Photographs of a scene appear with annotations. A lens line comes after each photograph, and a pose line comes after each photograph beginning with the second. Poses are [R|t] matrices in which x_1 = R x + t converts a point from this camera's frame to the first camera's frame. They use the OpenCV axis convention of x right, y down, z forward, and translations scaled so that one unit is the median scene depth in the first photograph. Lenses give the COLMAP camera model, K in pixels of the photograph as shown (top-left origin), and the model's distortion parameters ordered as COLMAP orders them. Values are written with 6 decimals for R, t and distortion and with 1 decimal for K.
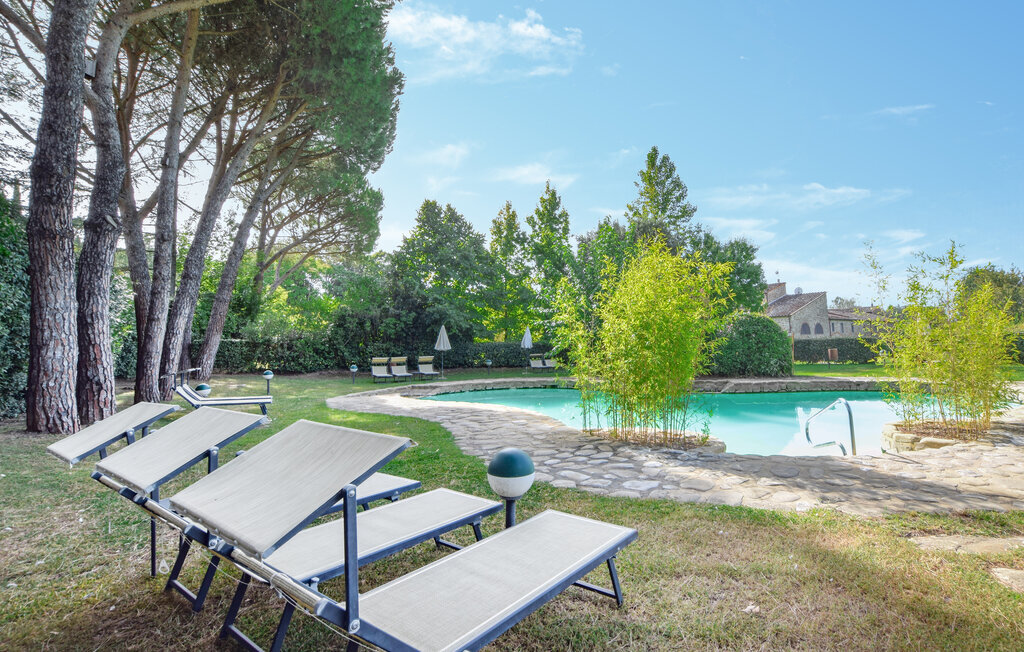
lens RADIAL K [[490.2, 0, 512.0], [0, 490.2, 326.0], [0, 0, 1]] dist [-0.003017, 0.000077]
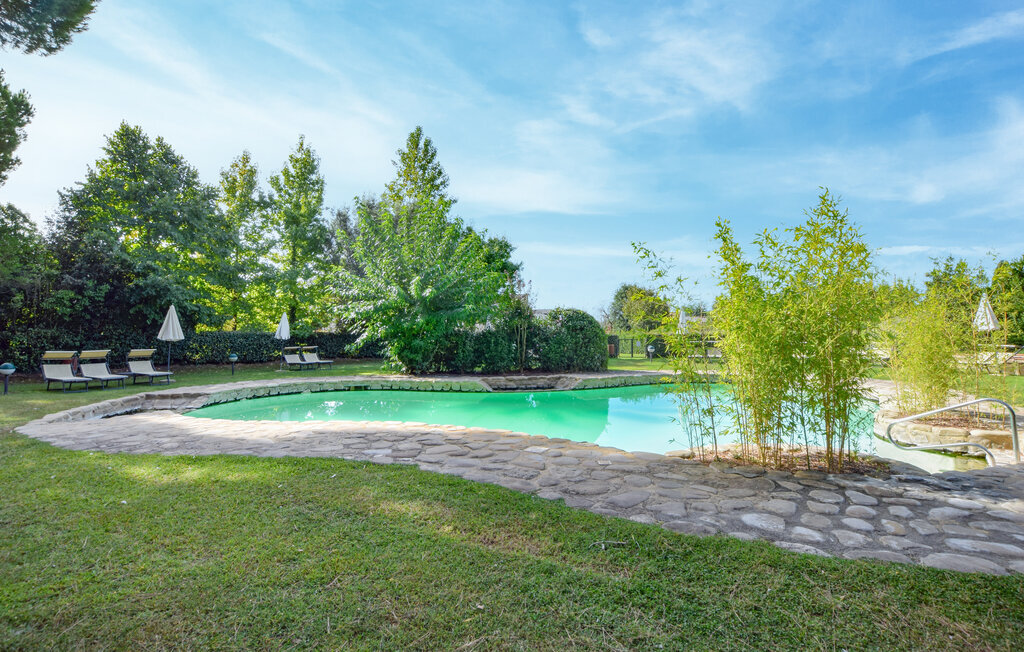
lens RADIAL K [[508.6, 0, 512.0], [0, 508.6, 326.0], [0, 0, 1]] dist [-0.012170, -0.000531]
pose [[0.841232, 0.029272, 0.539882, -0.098645], [-0.037450, 0.999290, 0.004173, 0.005693], [-0.539376, -0.023729, 0.841730, 0.103467]]
